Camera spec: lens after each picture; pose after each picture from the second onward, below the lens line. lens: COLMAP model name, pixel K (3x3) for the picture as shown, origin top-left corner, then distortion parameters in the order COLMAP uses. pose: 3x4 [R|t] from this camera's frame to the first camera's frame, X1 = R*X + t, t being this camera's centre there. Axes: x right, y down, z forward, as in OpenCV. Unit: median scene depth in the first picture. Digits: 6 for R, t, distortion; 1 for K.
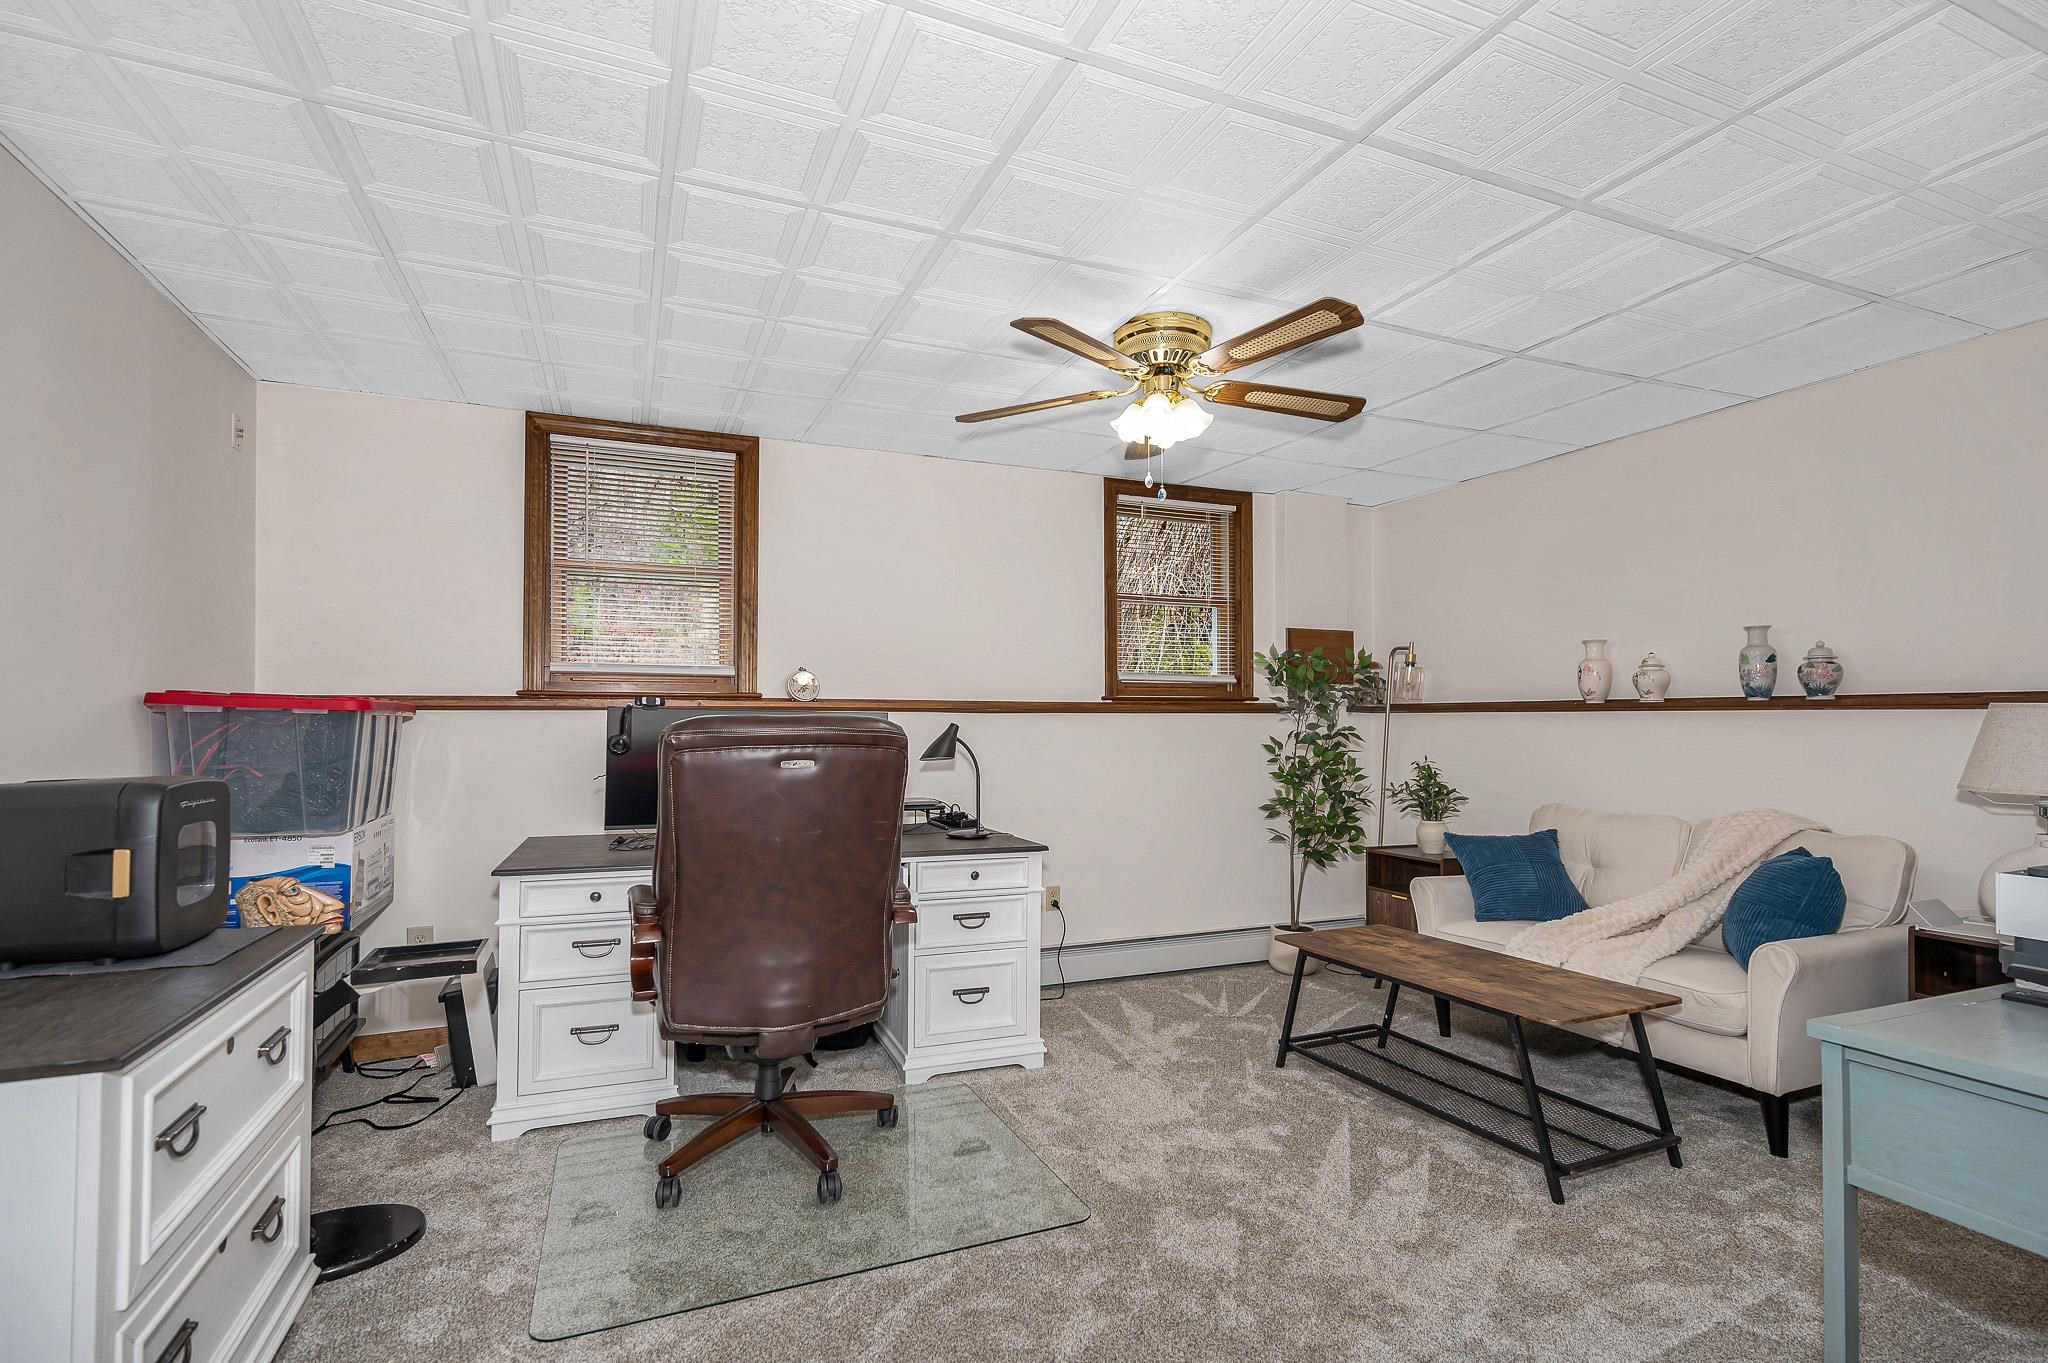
lens RADIAL K [[876.3, 0, 1047.4], [0, 876.3, 723.8], [0, 0, 1]] dist [-0.000249, -0.000901]
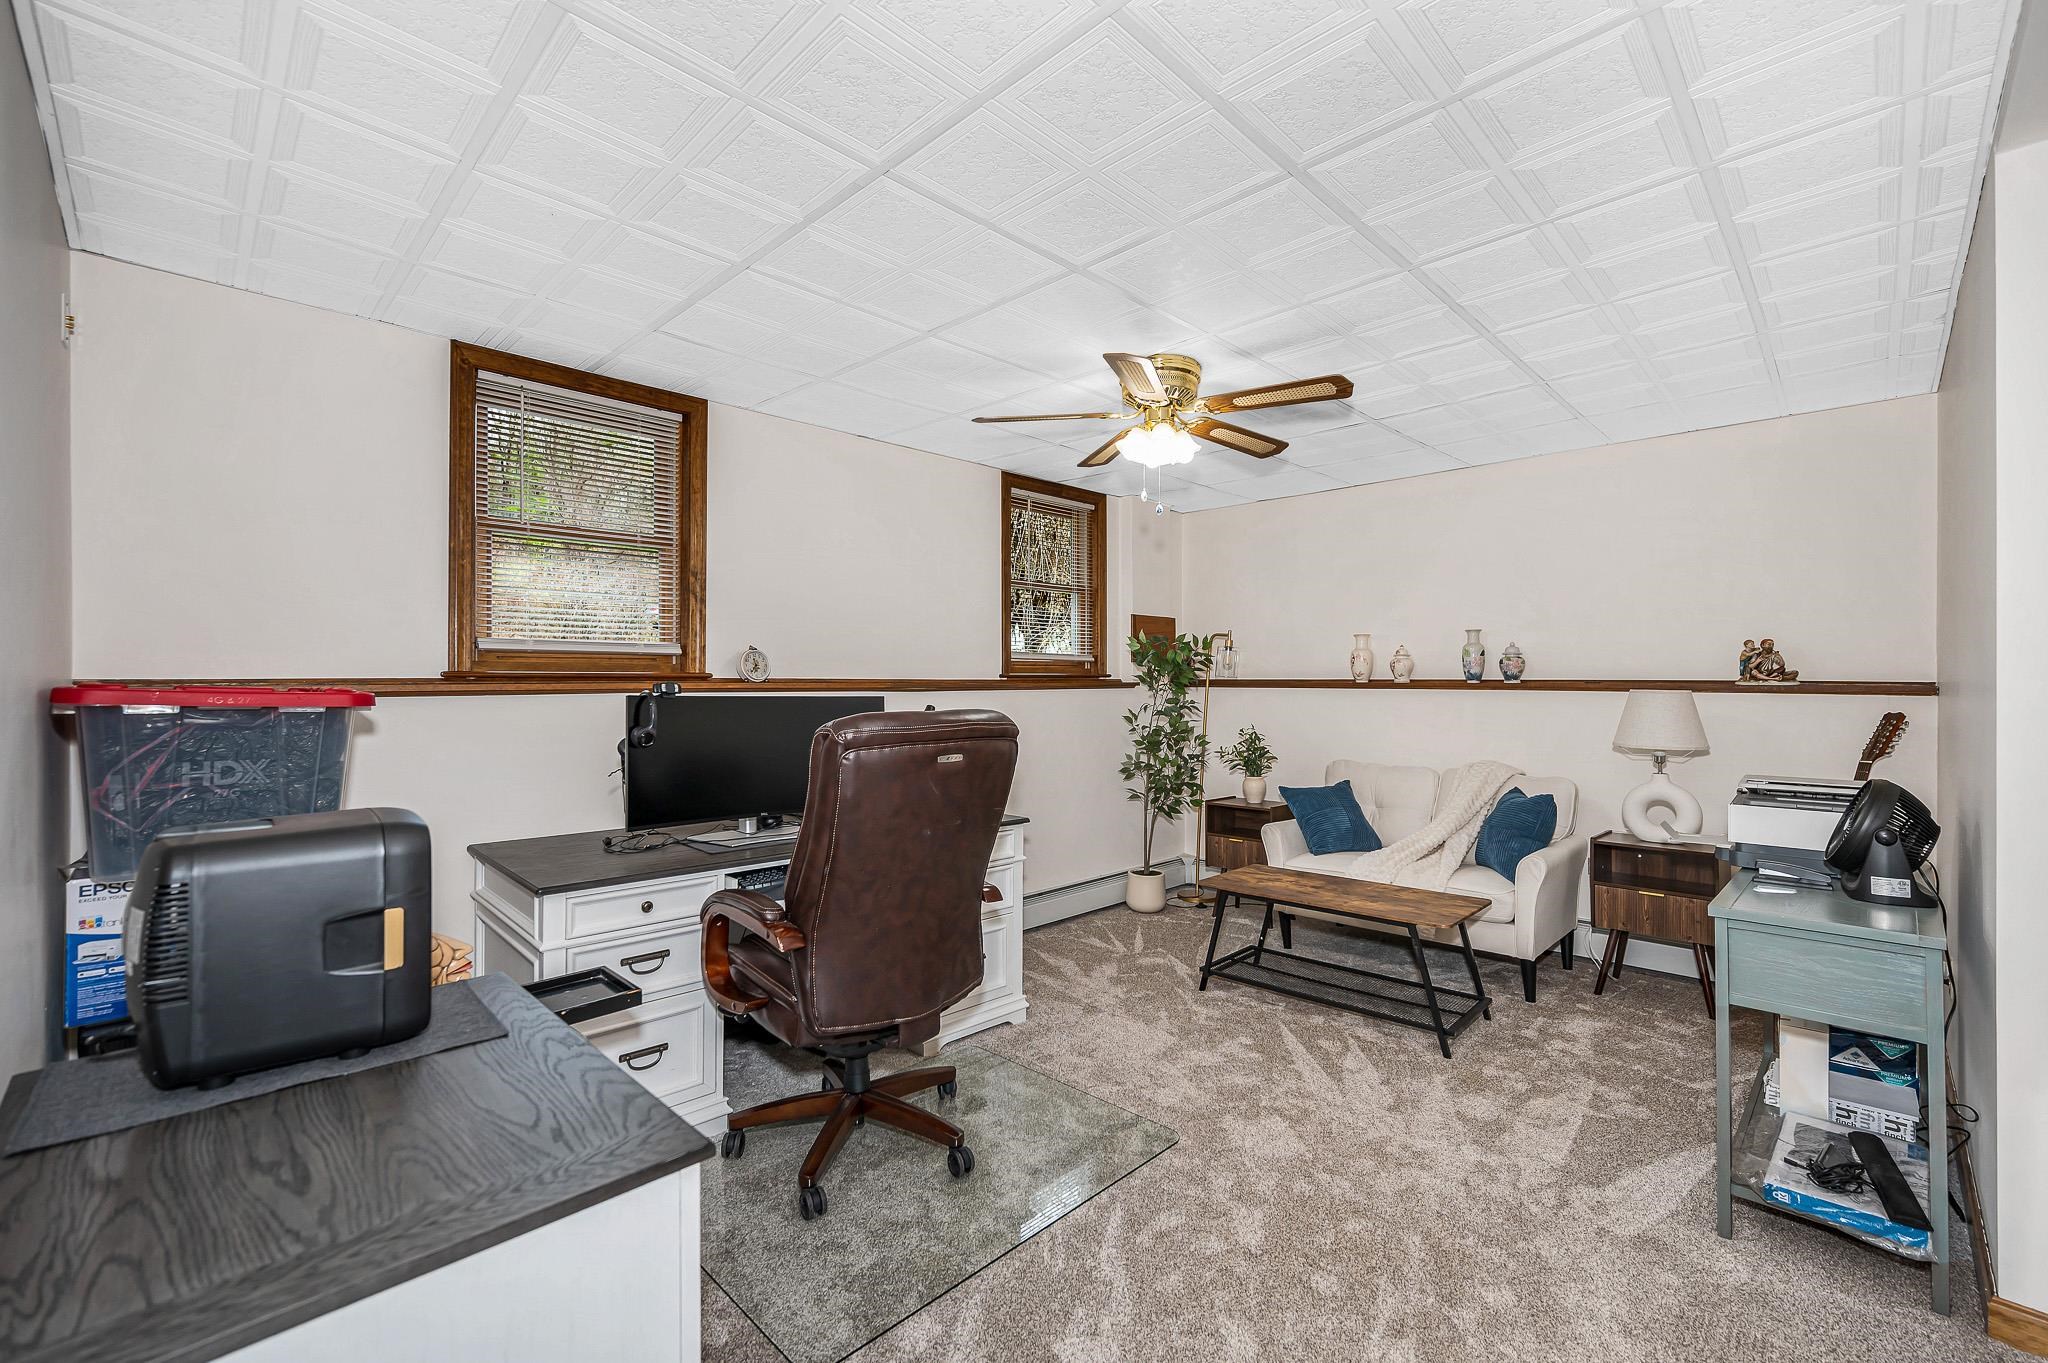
lens RADIAL K [[839.6, 0, 1044.4], [0, 839.6, 690.3], [0, 0, 1]] dist [-0.000505, -0.000183]
pose [[0.921285, -0.001624, 0.388886, -0.381192], [-0.003158, 0.999927, 0.011656, -0.030978], [-0.388876, -0.011966, 0.921212, 0.032134]]
